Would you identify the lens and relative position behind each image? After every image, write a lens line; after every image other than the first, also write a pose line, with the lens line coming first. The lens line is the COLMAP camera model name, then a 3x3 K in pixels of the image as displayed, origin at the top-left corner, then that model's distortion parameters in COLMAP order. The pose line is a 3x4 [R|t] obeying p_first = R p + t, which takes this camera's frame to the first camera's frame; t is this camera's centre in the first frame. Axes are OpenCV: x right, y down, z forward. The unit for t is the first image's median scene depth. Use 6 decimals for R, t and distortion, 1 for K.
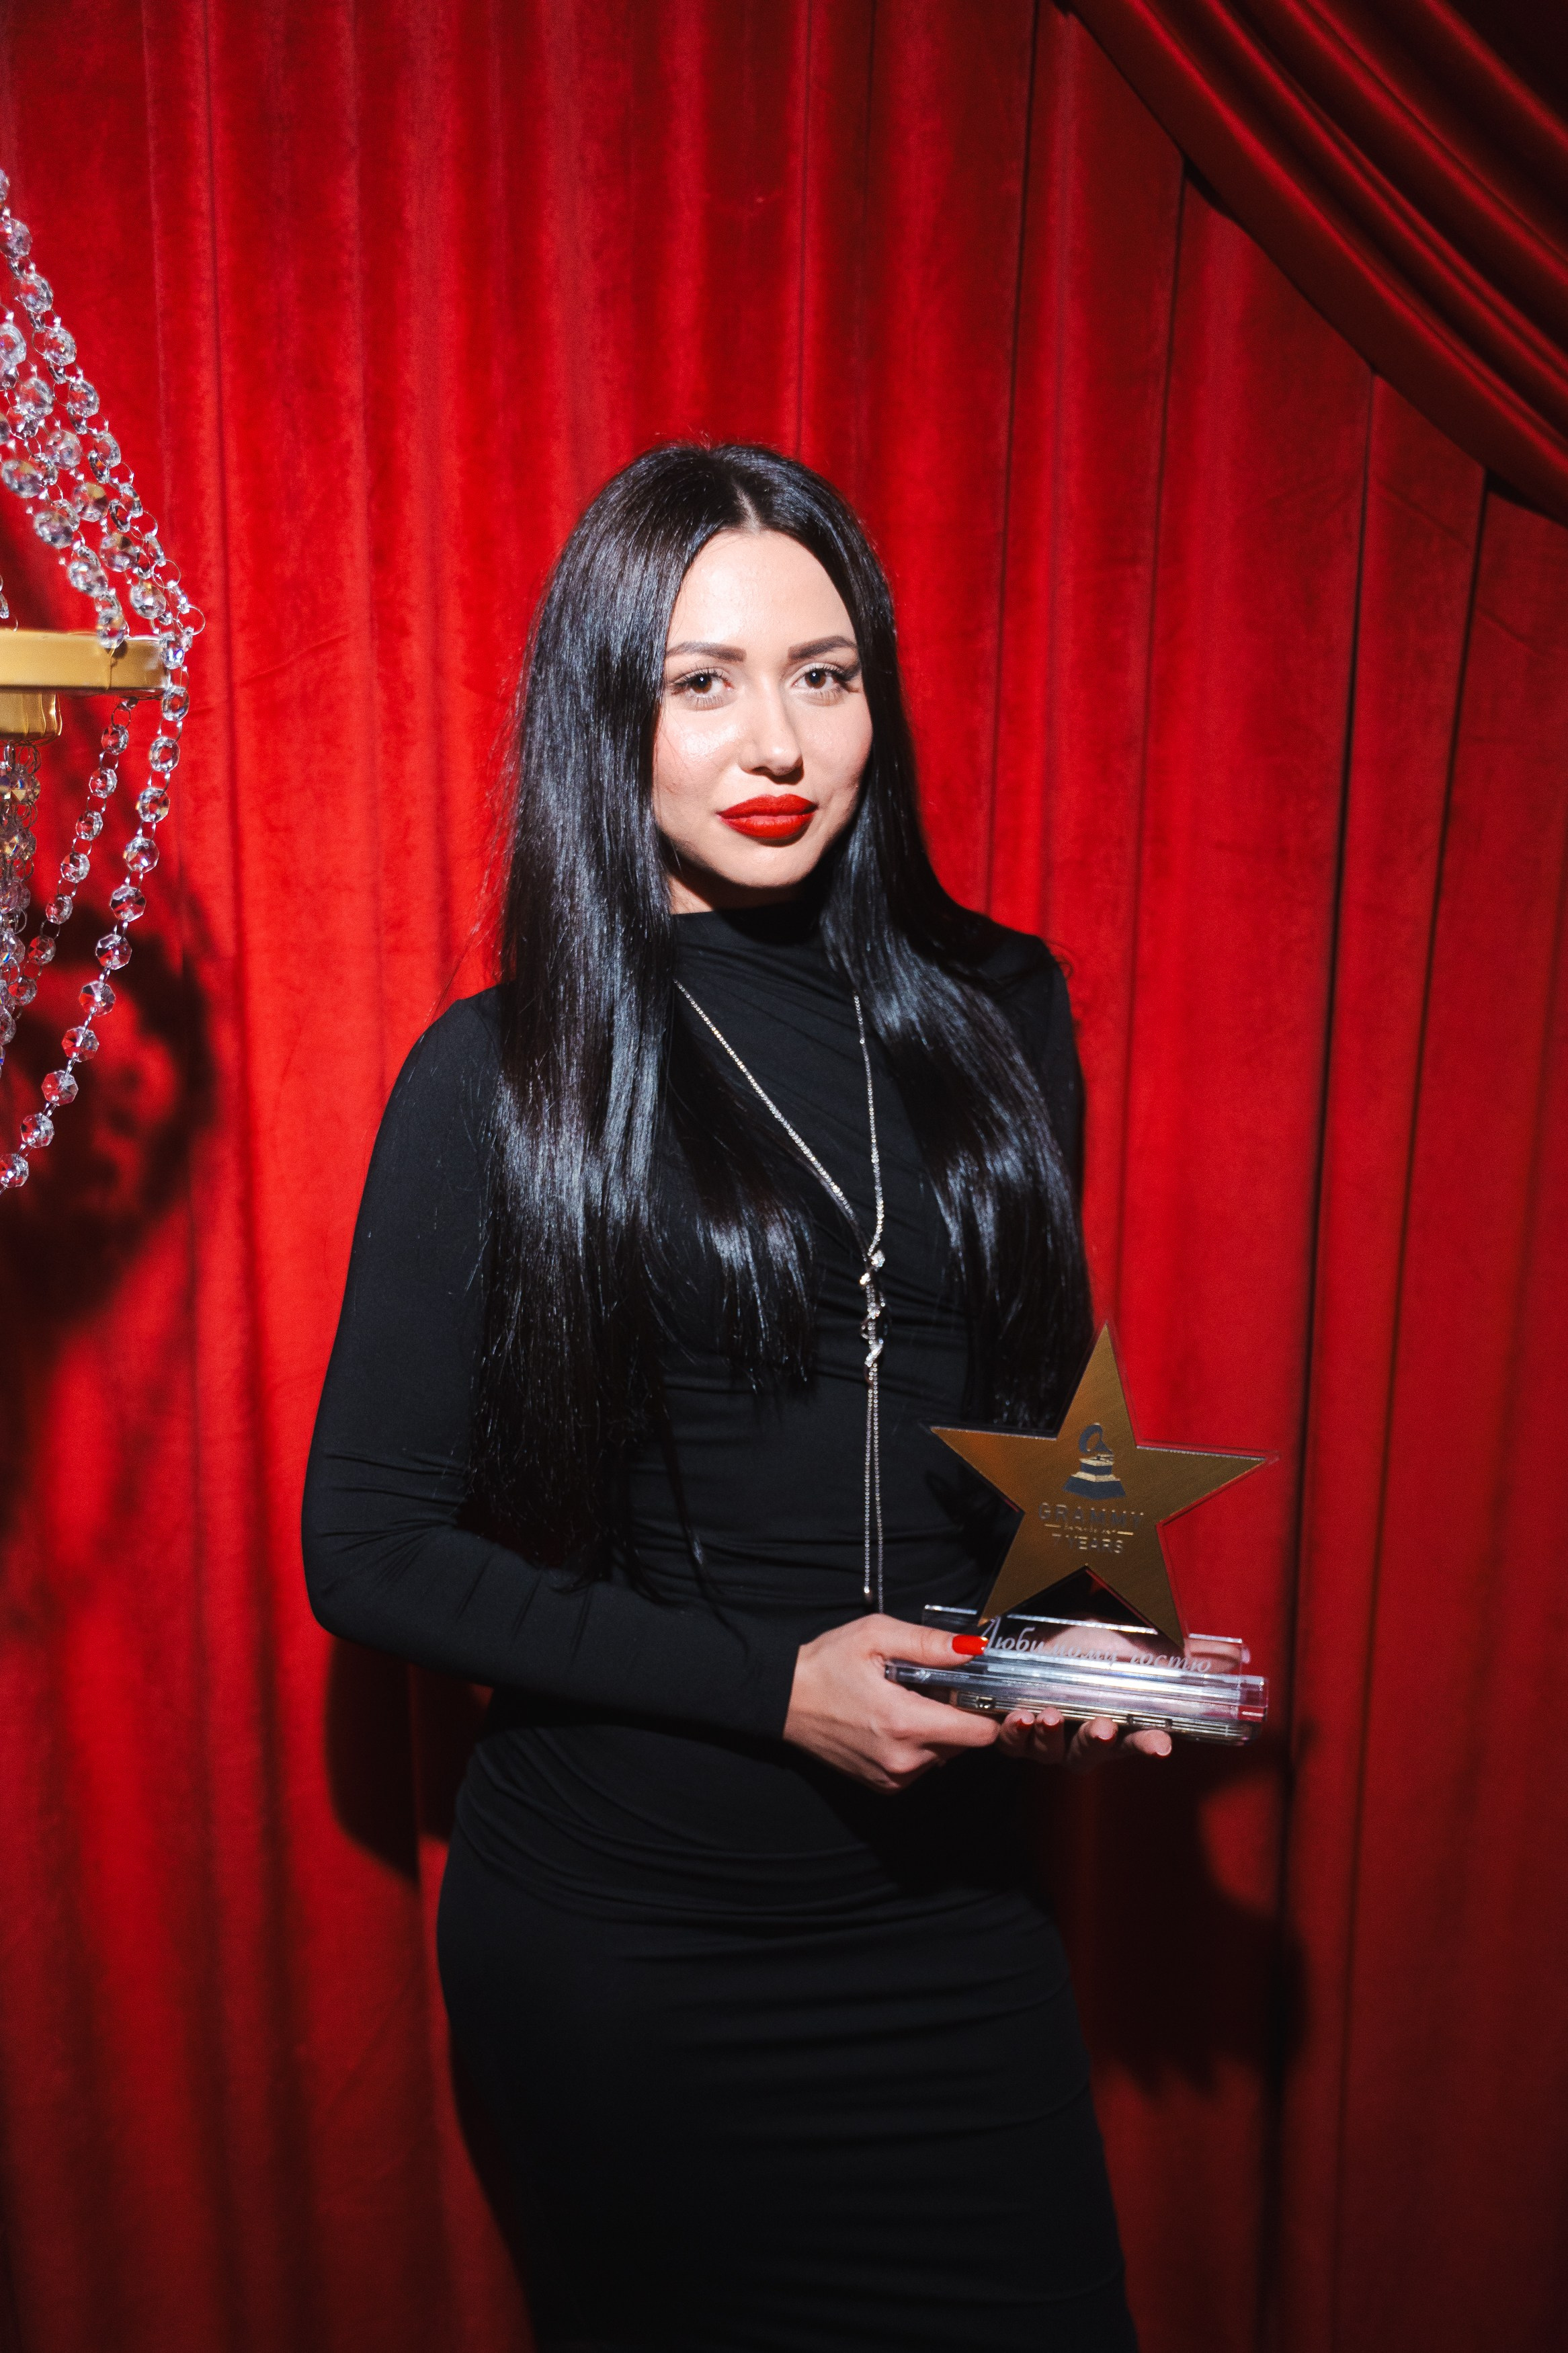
lens RADIAL K [[2089.4, 0, 785.3], [0, 2089.4, 1307.8], [0, 0, 1]] dist [-0.004164, 0.011817]
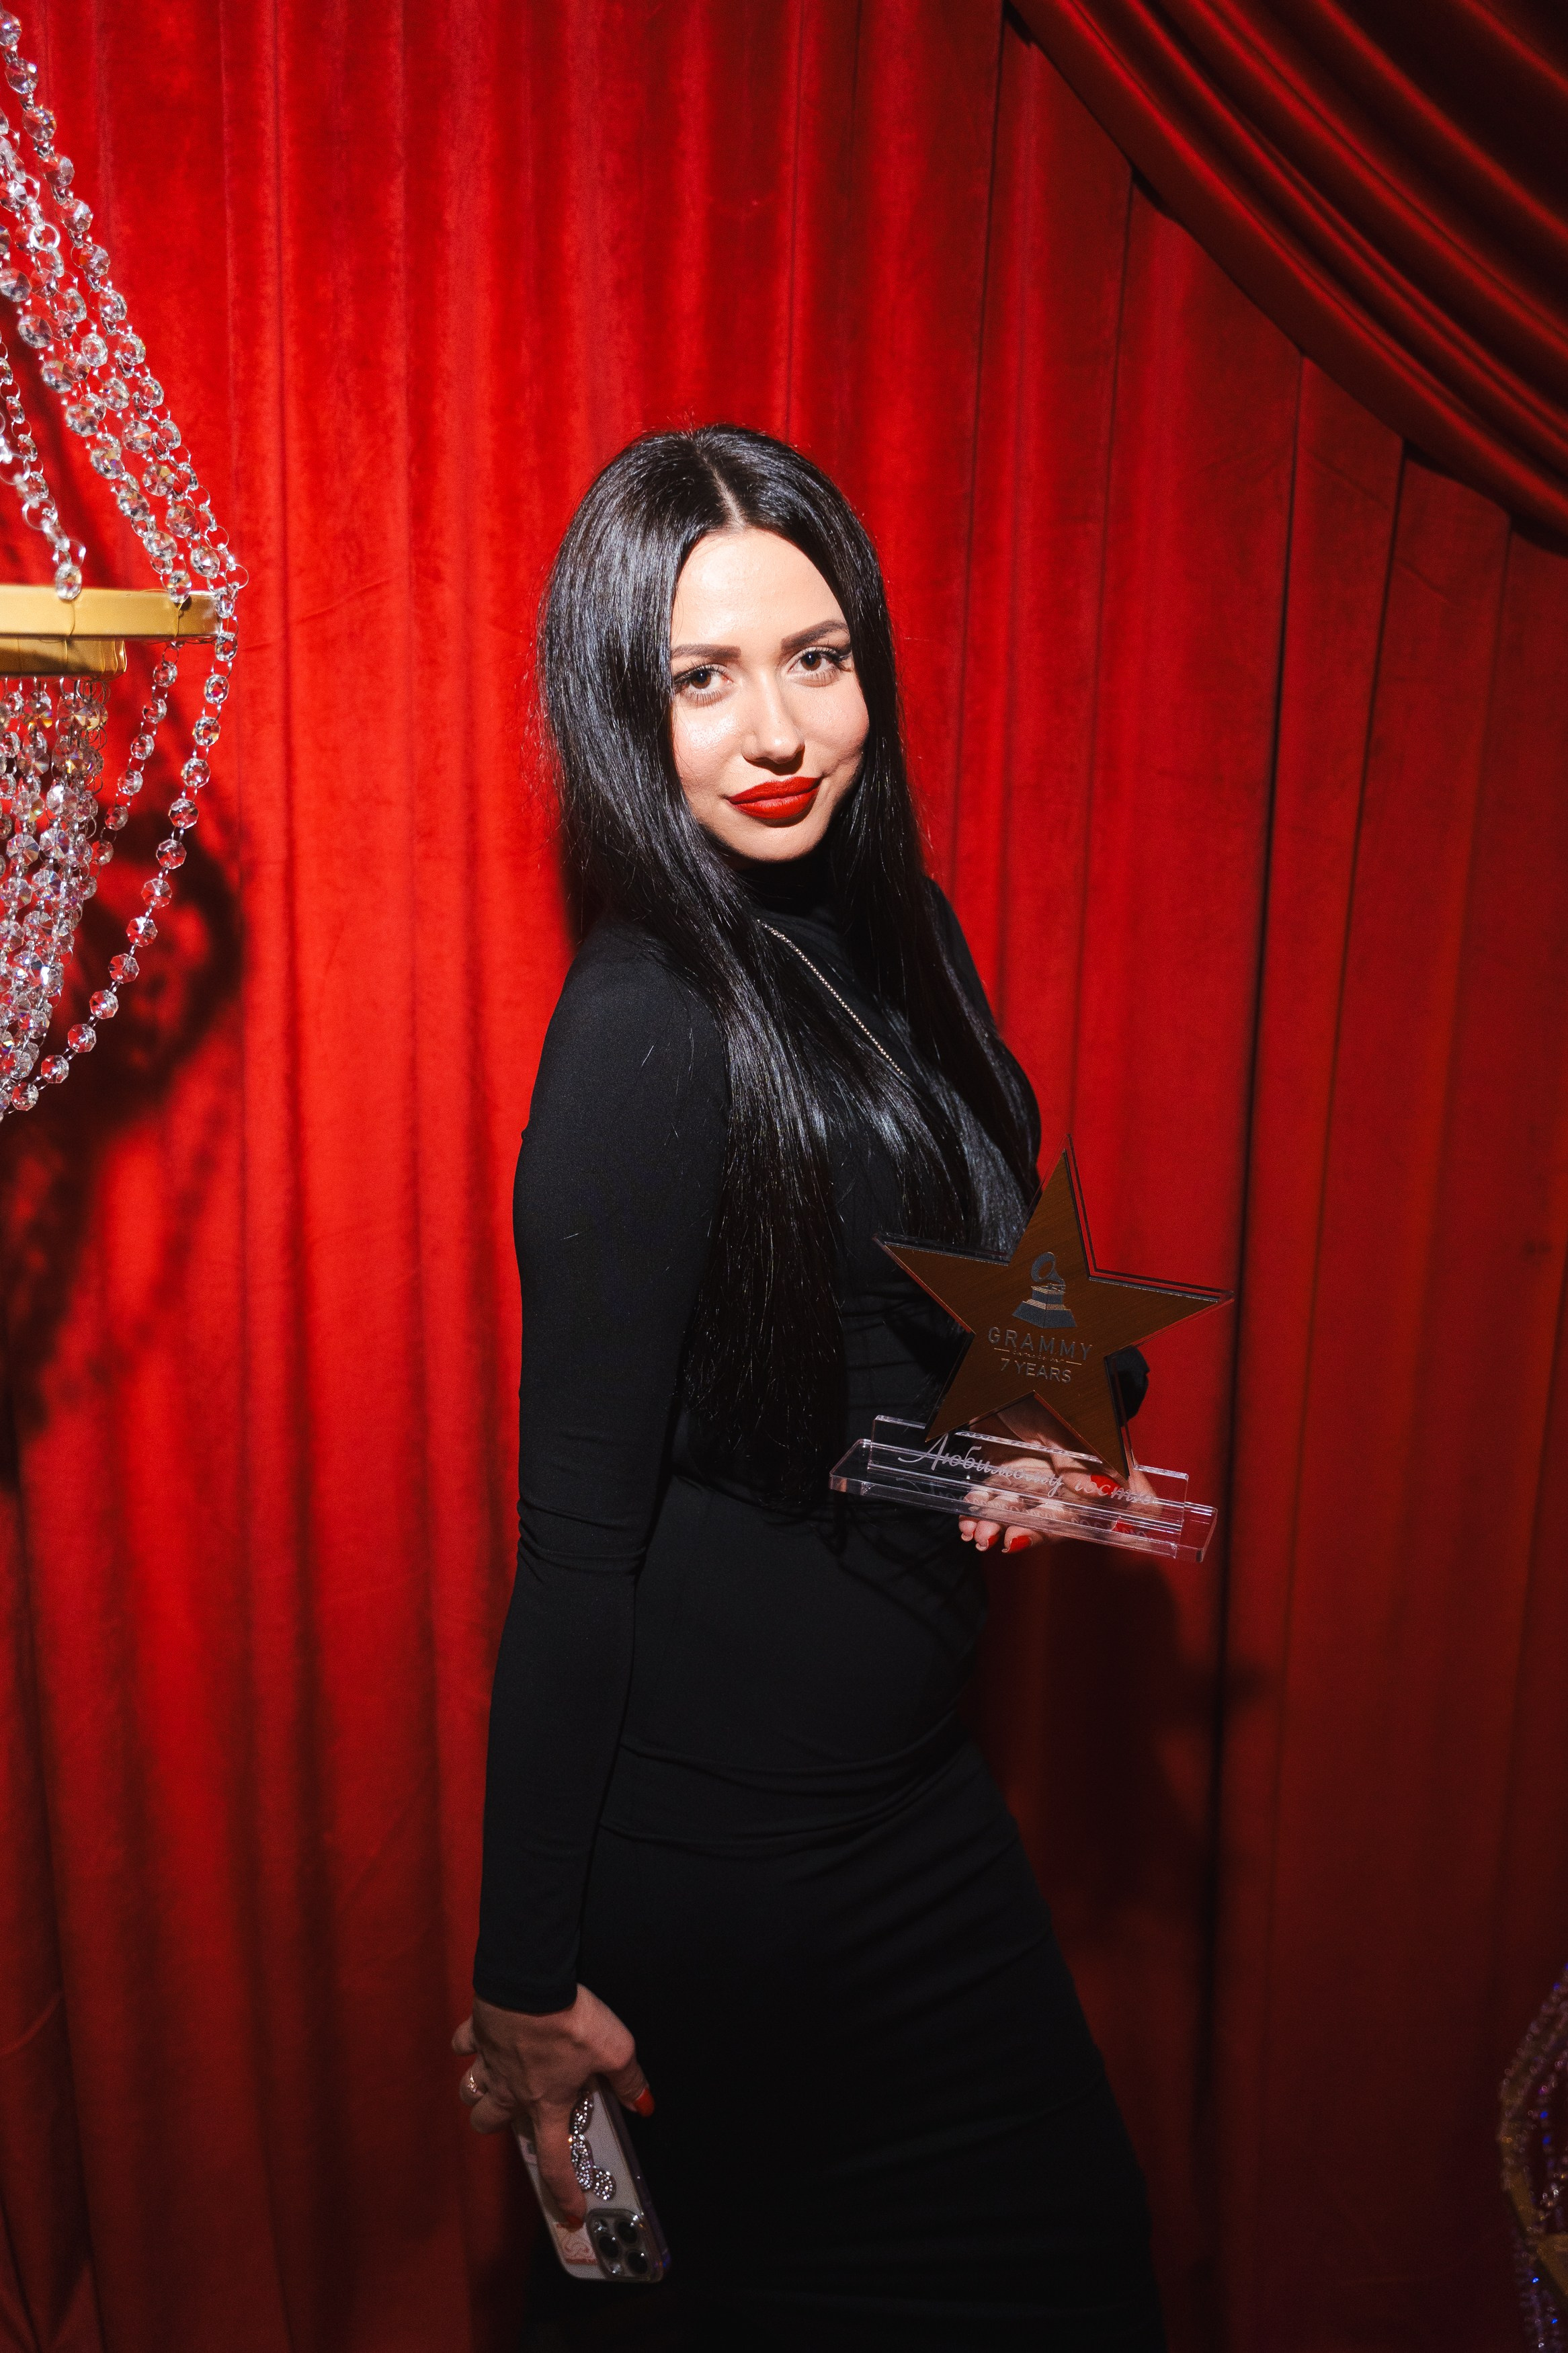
lens RADIAL K [[2046.5, 0, 784.0], [0, 2046.5, 1176.5], [0, 0, 1]] dist [0.004008, 0.005085]
pose [[0.999063, 0.018143, -0.039295, 0.055444], [-0.018801, 0.999688, -0.016427, 0.017542], [0.038984, 0.017150, 0.999093, -0.103237]]
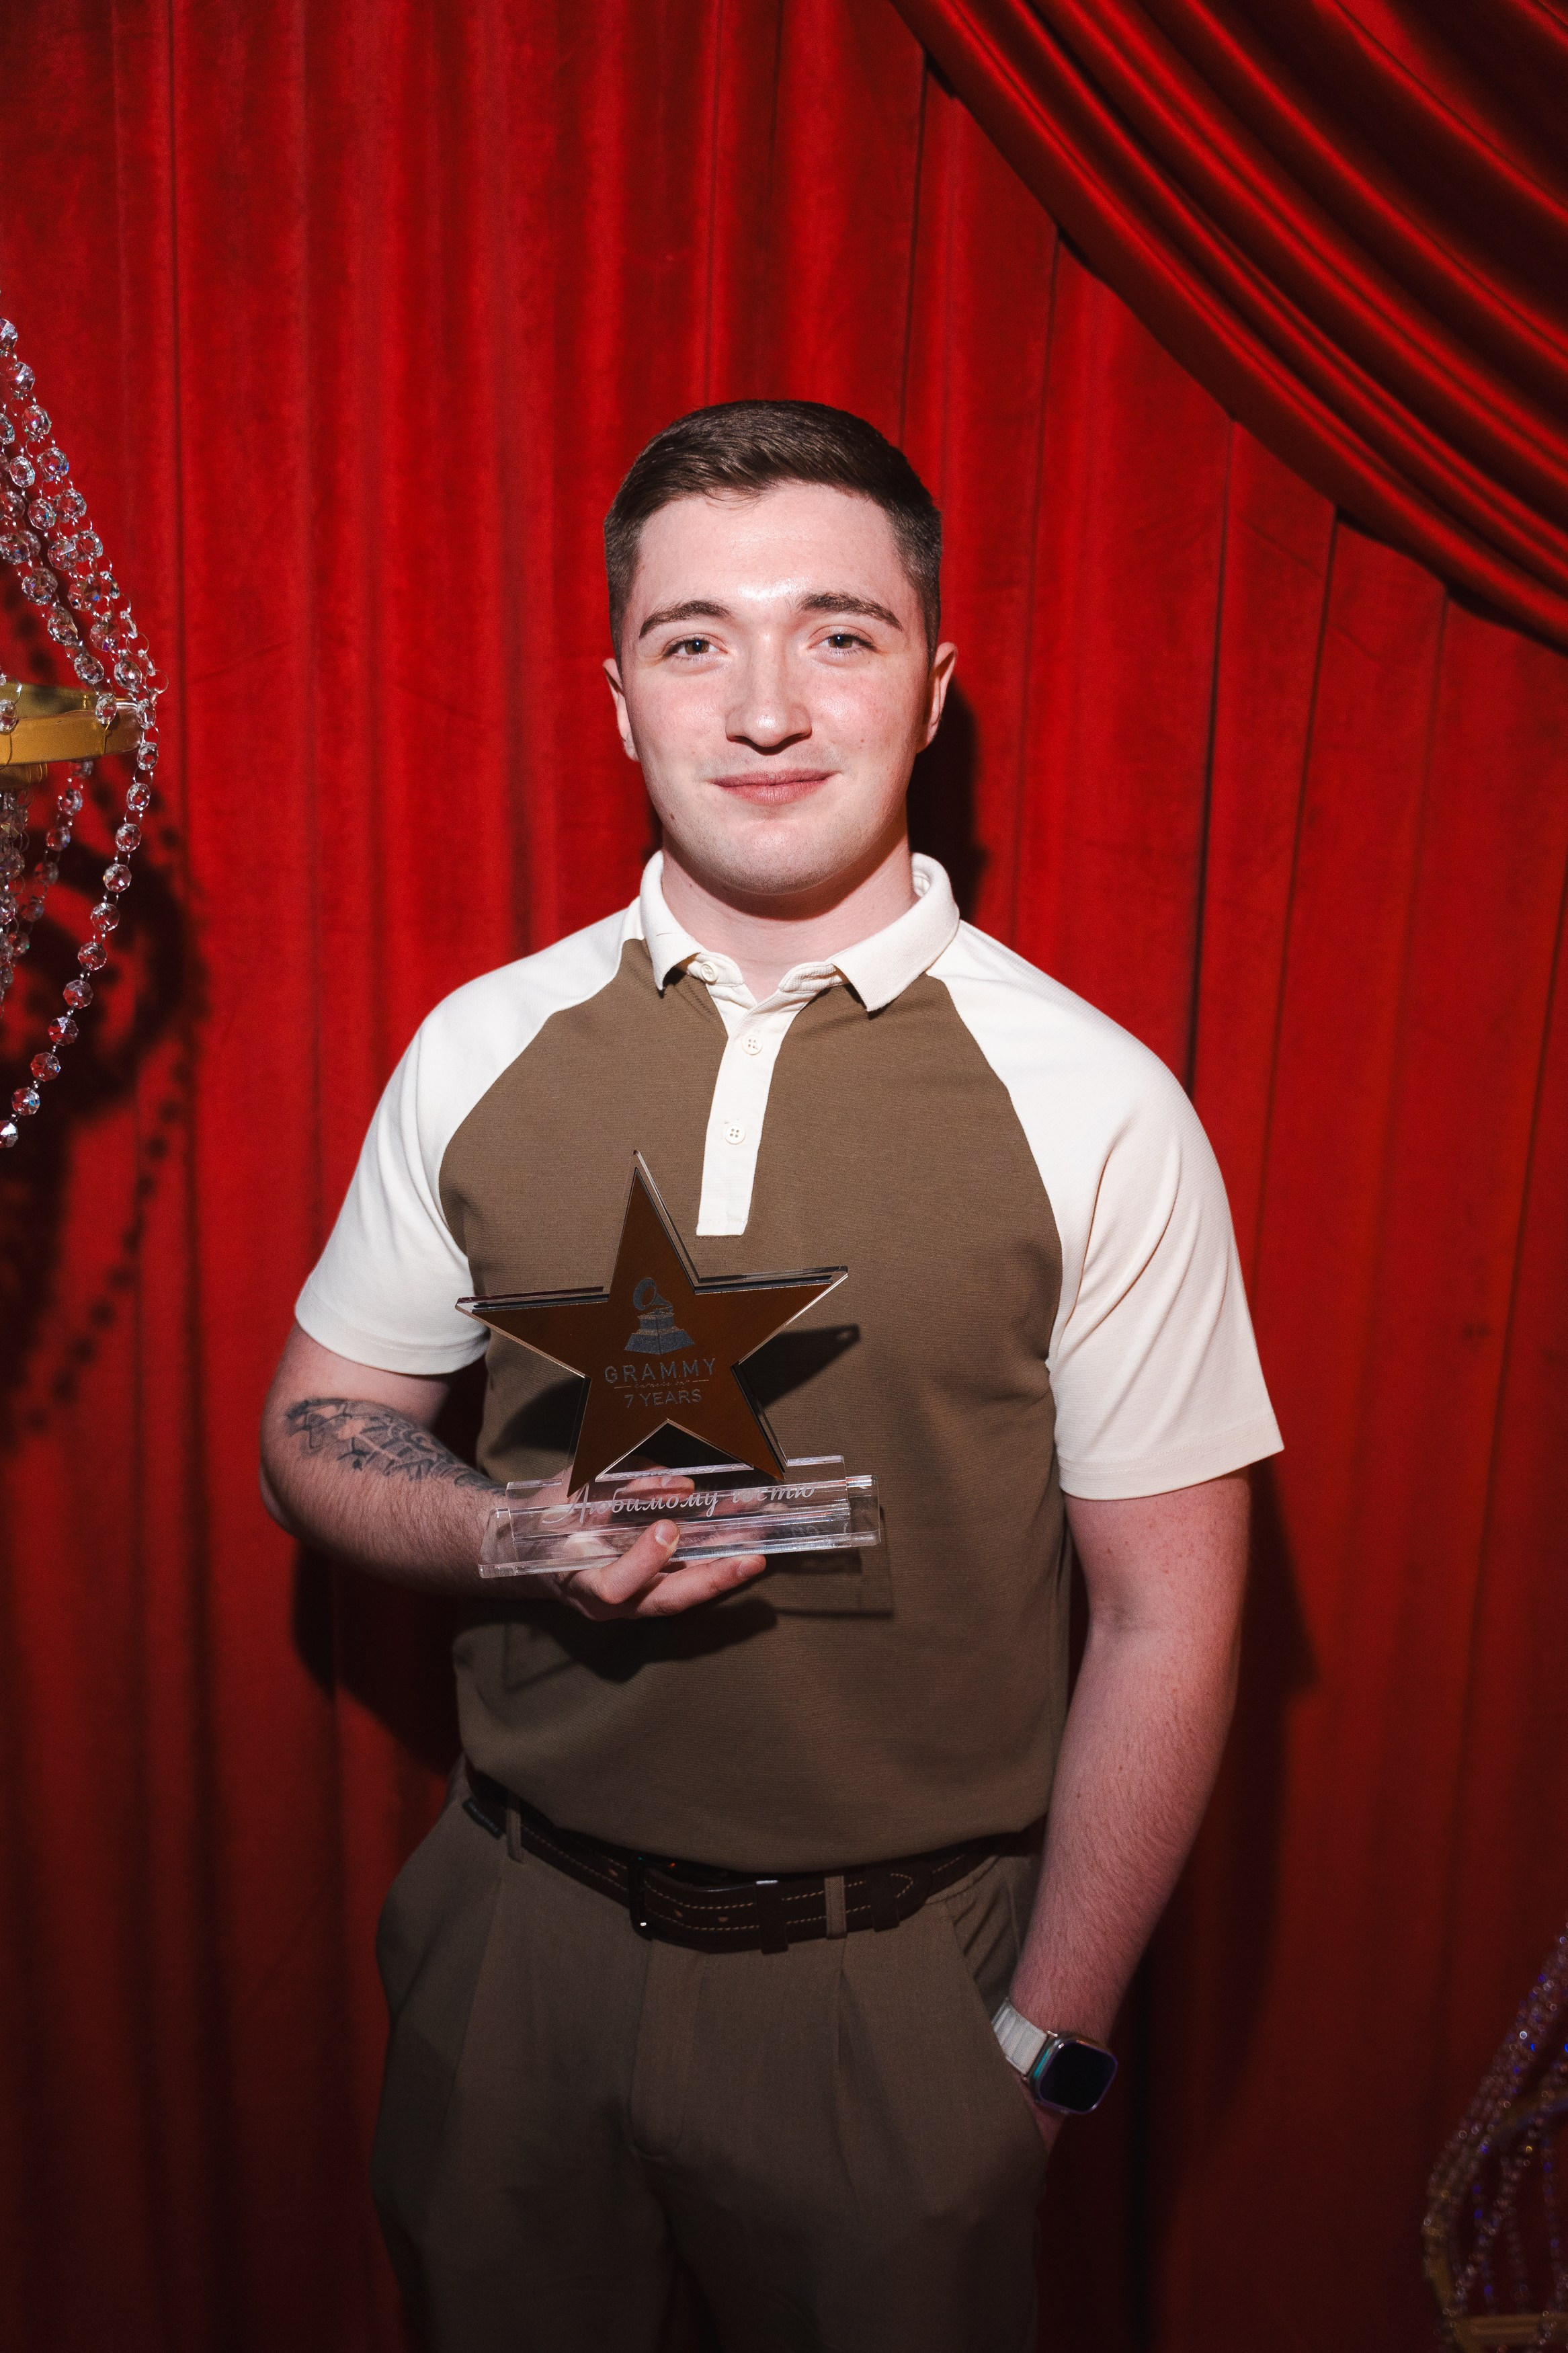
lens RADIAL K [[2548.3, 0, 791.6], [0, 2548.3, 1283.9], [0, 0, 1]] dist [0.021820, -0.007304]
pose [[0.999791, 0.019124, -0.007211, 0.070068], [-0.018995, 0.999666, 0.017548, -0.013070], [0.007544, -0.017407, 0.999820, -0.348788]]
